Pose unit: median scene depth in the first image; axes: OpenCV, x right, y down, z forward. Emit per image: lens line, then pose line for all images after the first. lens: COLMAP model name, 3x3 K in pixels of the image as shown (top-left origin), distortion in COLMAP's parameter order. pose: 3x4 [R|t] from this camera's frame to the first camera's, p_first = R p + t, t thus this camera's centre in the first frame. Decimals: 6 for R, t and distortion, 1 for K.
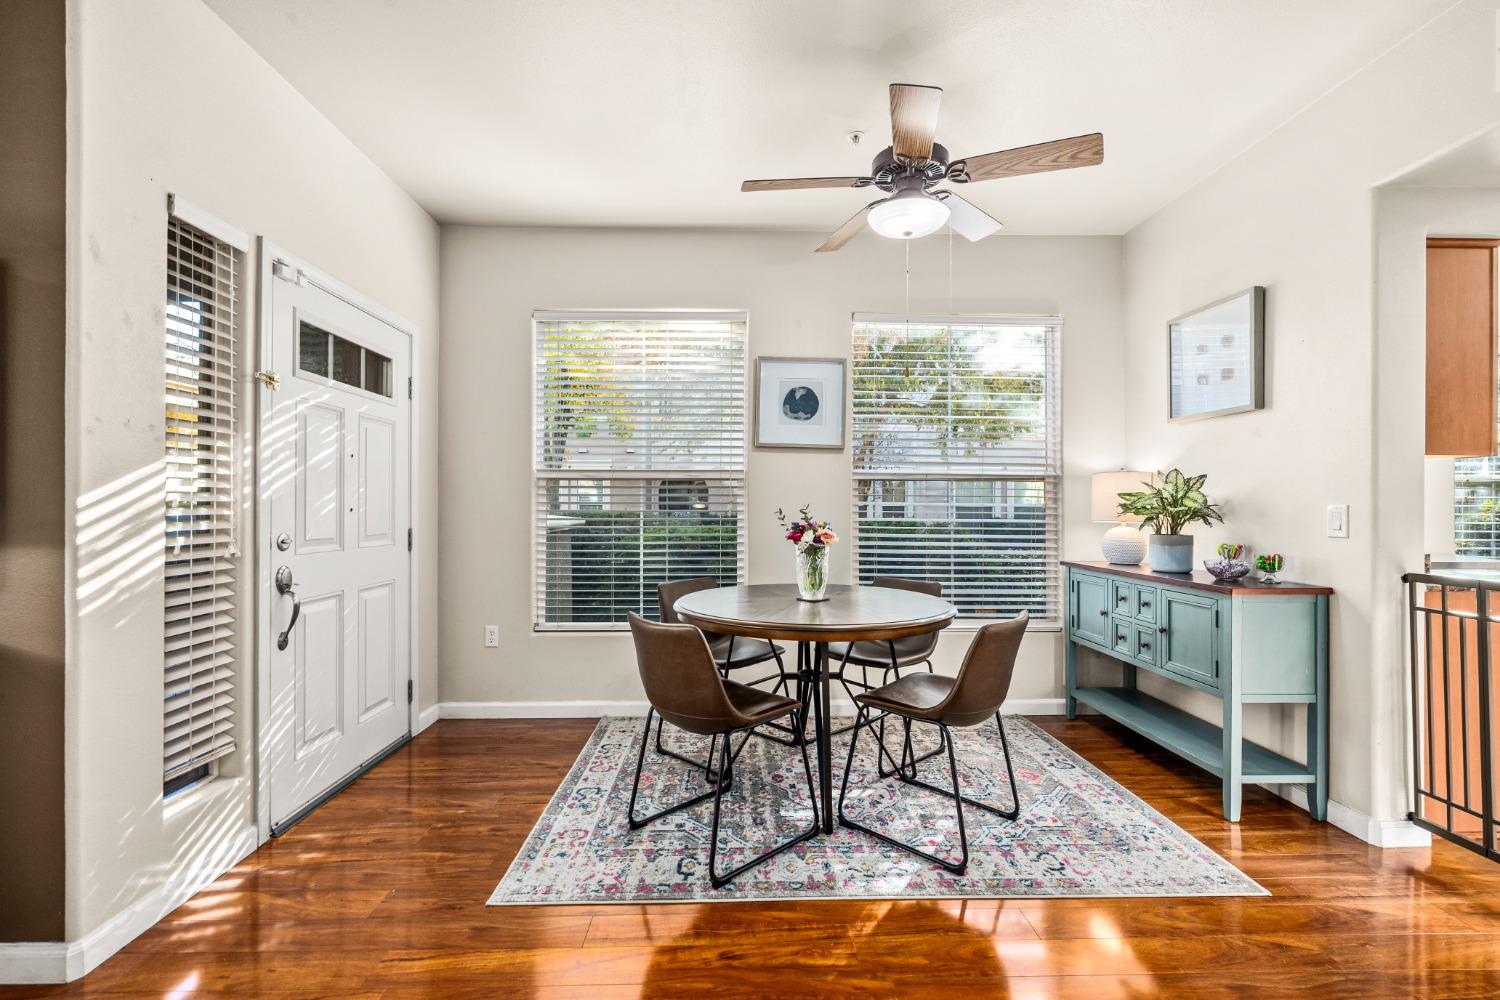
lens RADIAL K [[611.5, 0, 742.6], [0, 611.5, 505.2], [0, 0, 1]] dist [-0.002093, -0.000408]
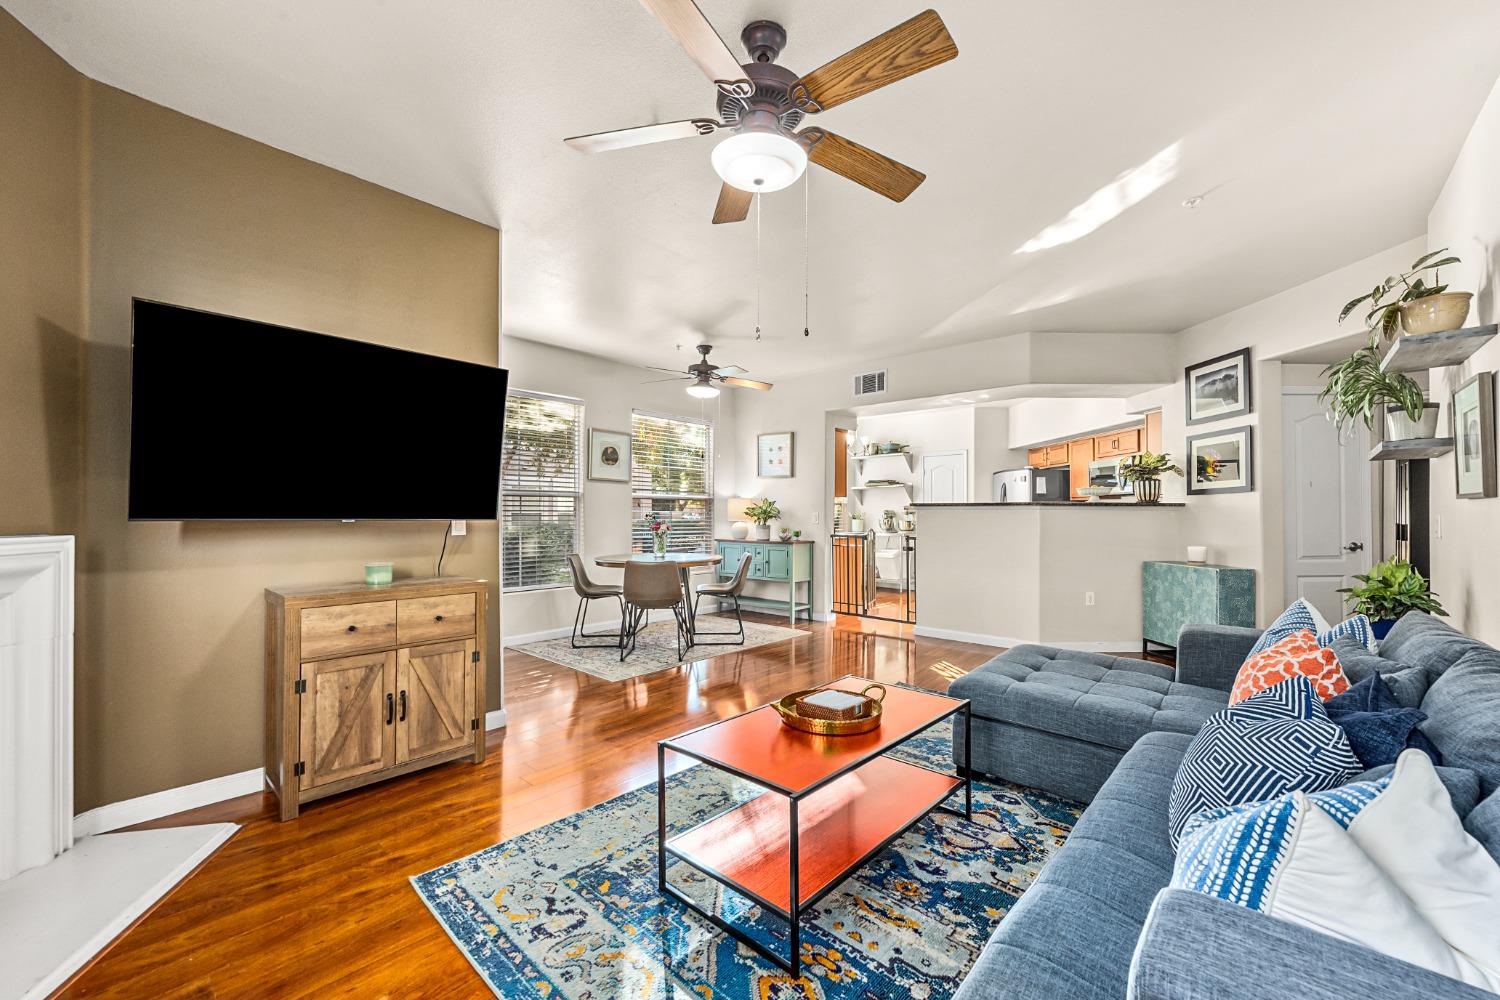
lens RADIAL K [[595.2, 0, 747.8], [0, 595.2, 514.0], [0, 0, 1]] dist [0.000455, 0.000048]
pose [[0.685886, -0.001053, 0.727708, -1.337820], [-0.001808, 0.999993, 0.003151, -0.003096], [-0.727707, -0.003477, 0.685879, -0.738044]]
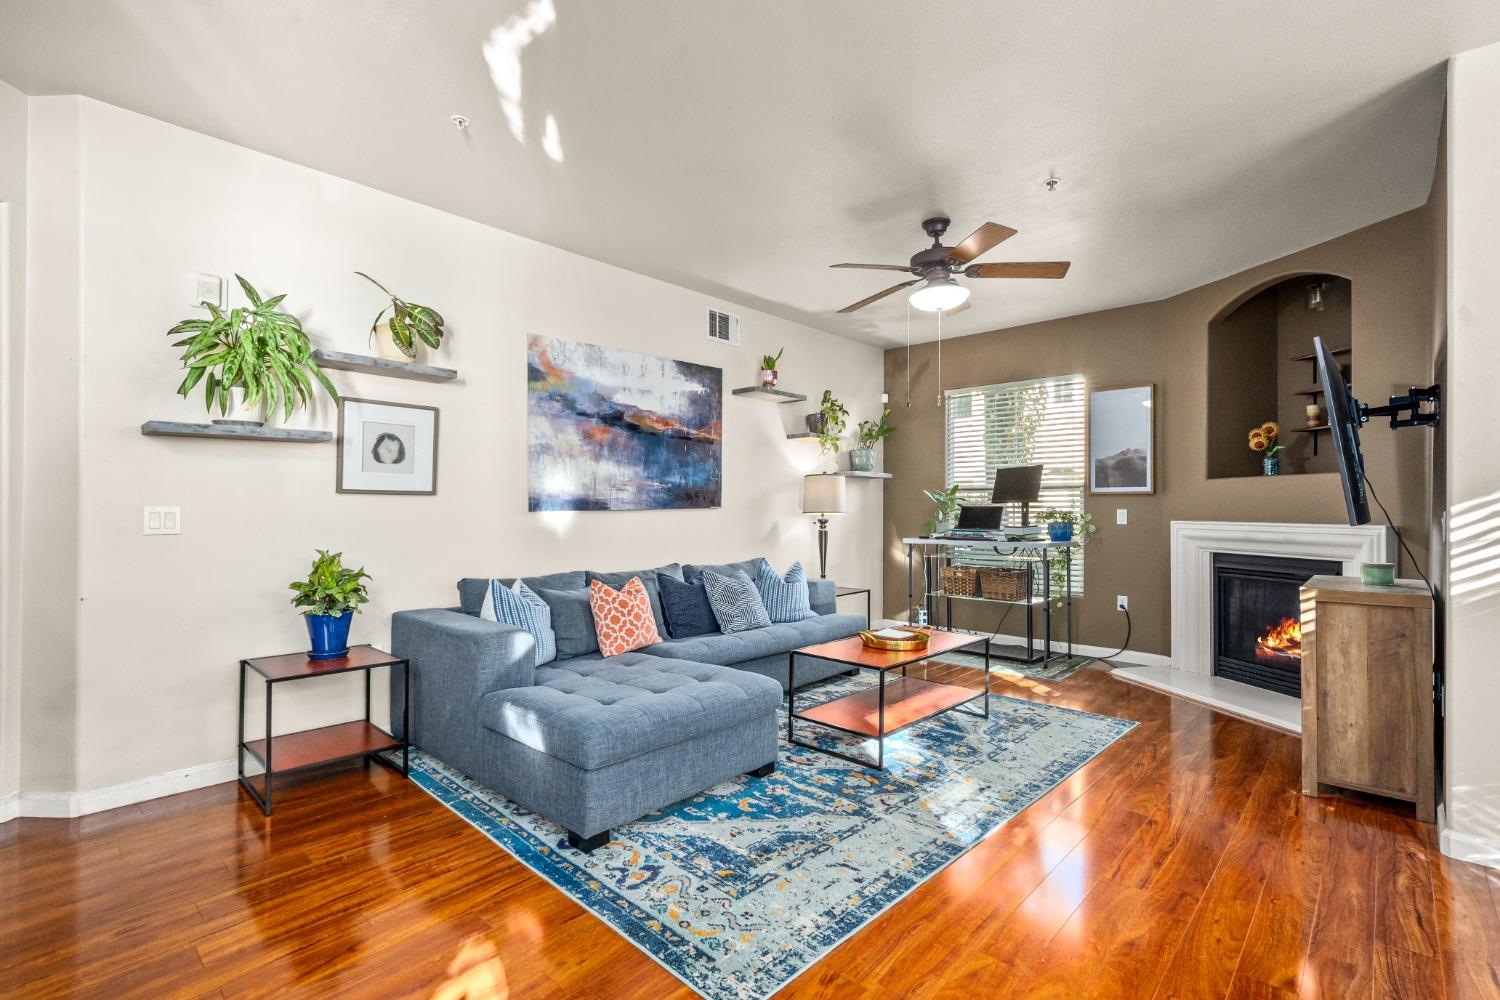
lens RADIAL K [[692.4, 0, 744.8], [0, 692.4, 505.4], [0, 0, 1]] dist [0.000094, 0.000123]
pose [[-0.701035, -0.007451, -0.713088, 0.734076], [-0.003872, 0.999970, -0.006642, 0.002685], [0.713116, -0.001895, -0.701043, 0.625587]]
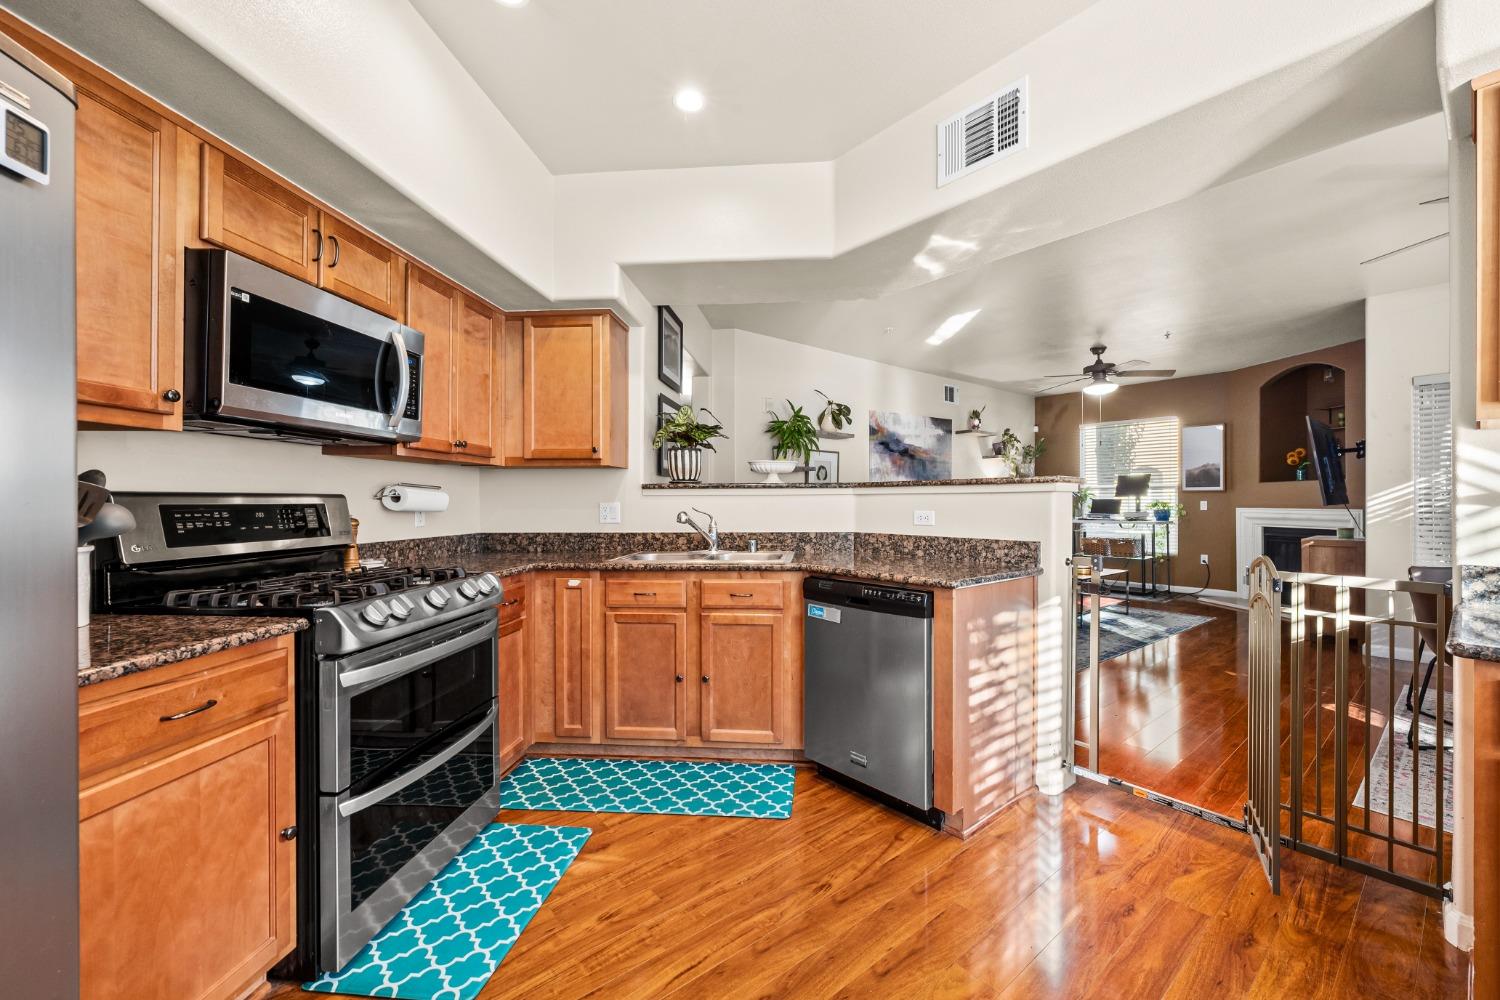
lens RADIAL K [[616.2, 0, 759.4], [0, 616.2, 500.7], [0, 0, 1]] dist [0.001196, 0.000128]
pose [[-0.779648, -0.002002, -0.626214, 2.108390], [0.000047, 0.999995, -0.003255, 0.004993], [0.626217, -0.002567, -0.779644, 0.983072]]
